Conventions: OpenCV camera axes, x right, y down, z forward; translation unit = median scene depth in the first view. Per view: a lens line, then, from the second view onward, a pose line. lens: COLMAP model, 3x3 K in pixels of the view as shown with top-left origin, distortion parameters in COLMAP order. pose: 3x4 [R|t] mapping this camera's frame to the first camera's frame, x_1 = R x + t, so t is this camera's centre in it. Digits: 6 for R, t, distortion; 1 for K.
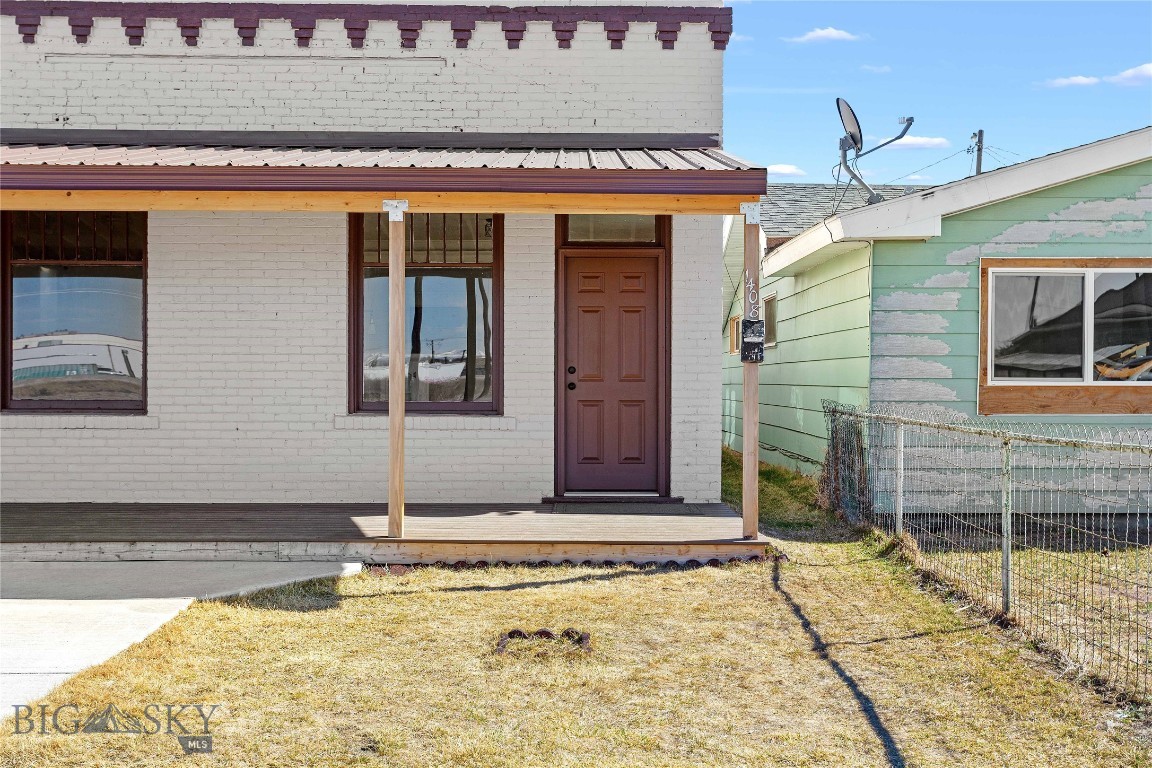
lens RADIAL K [[1200.0, 0, 576.0], [0, 1200.0, 384.0], [0, 0, 1]] dist [0.007142, -0.000039]
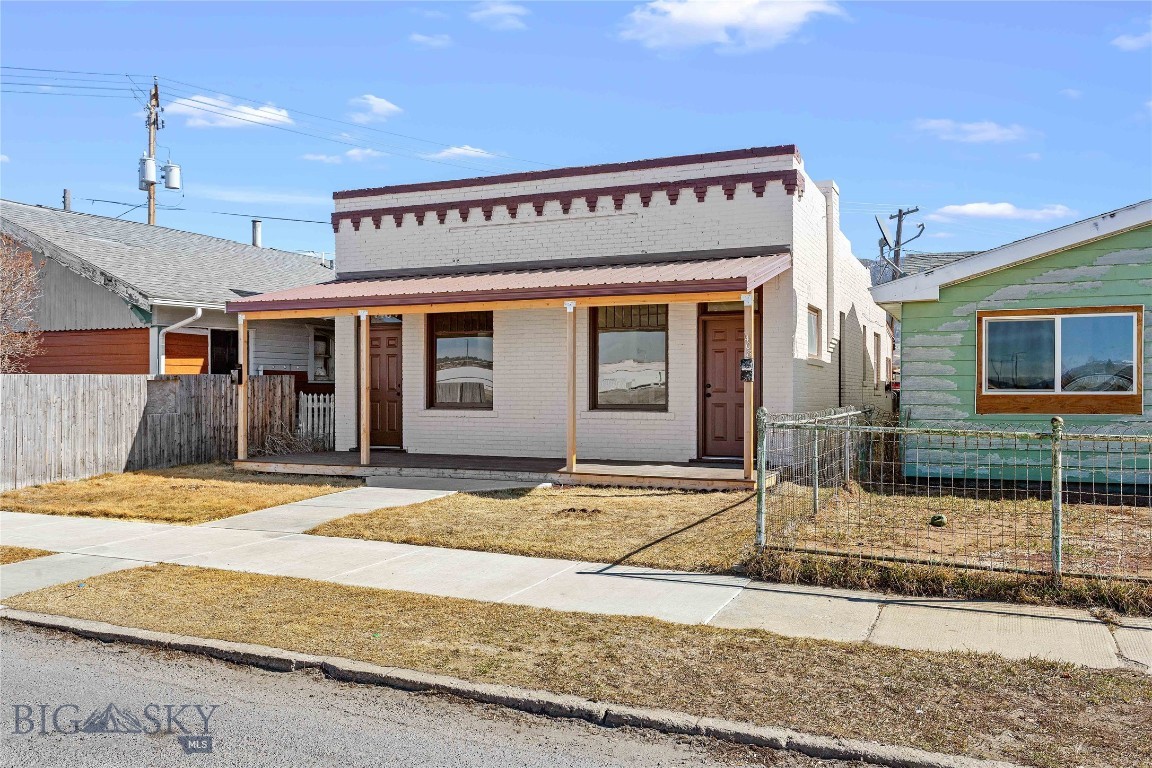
lens RADIAL K [[932.6, 0, 576.0], [0, 932.6, 384.0], [0, 0, 1]] dist [-0.002056, 0.002804]
pose [[0.905742, -0.006669, -0.423777, 0.399518], [0.001113, 0.999910, -0.013359, 0.003409], [0.423828, 0.011628, 0.905668, -0.303938]]
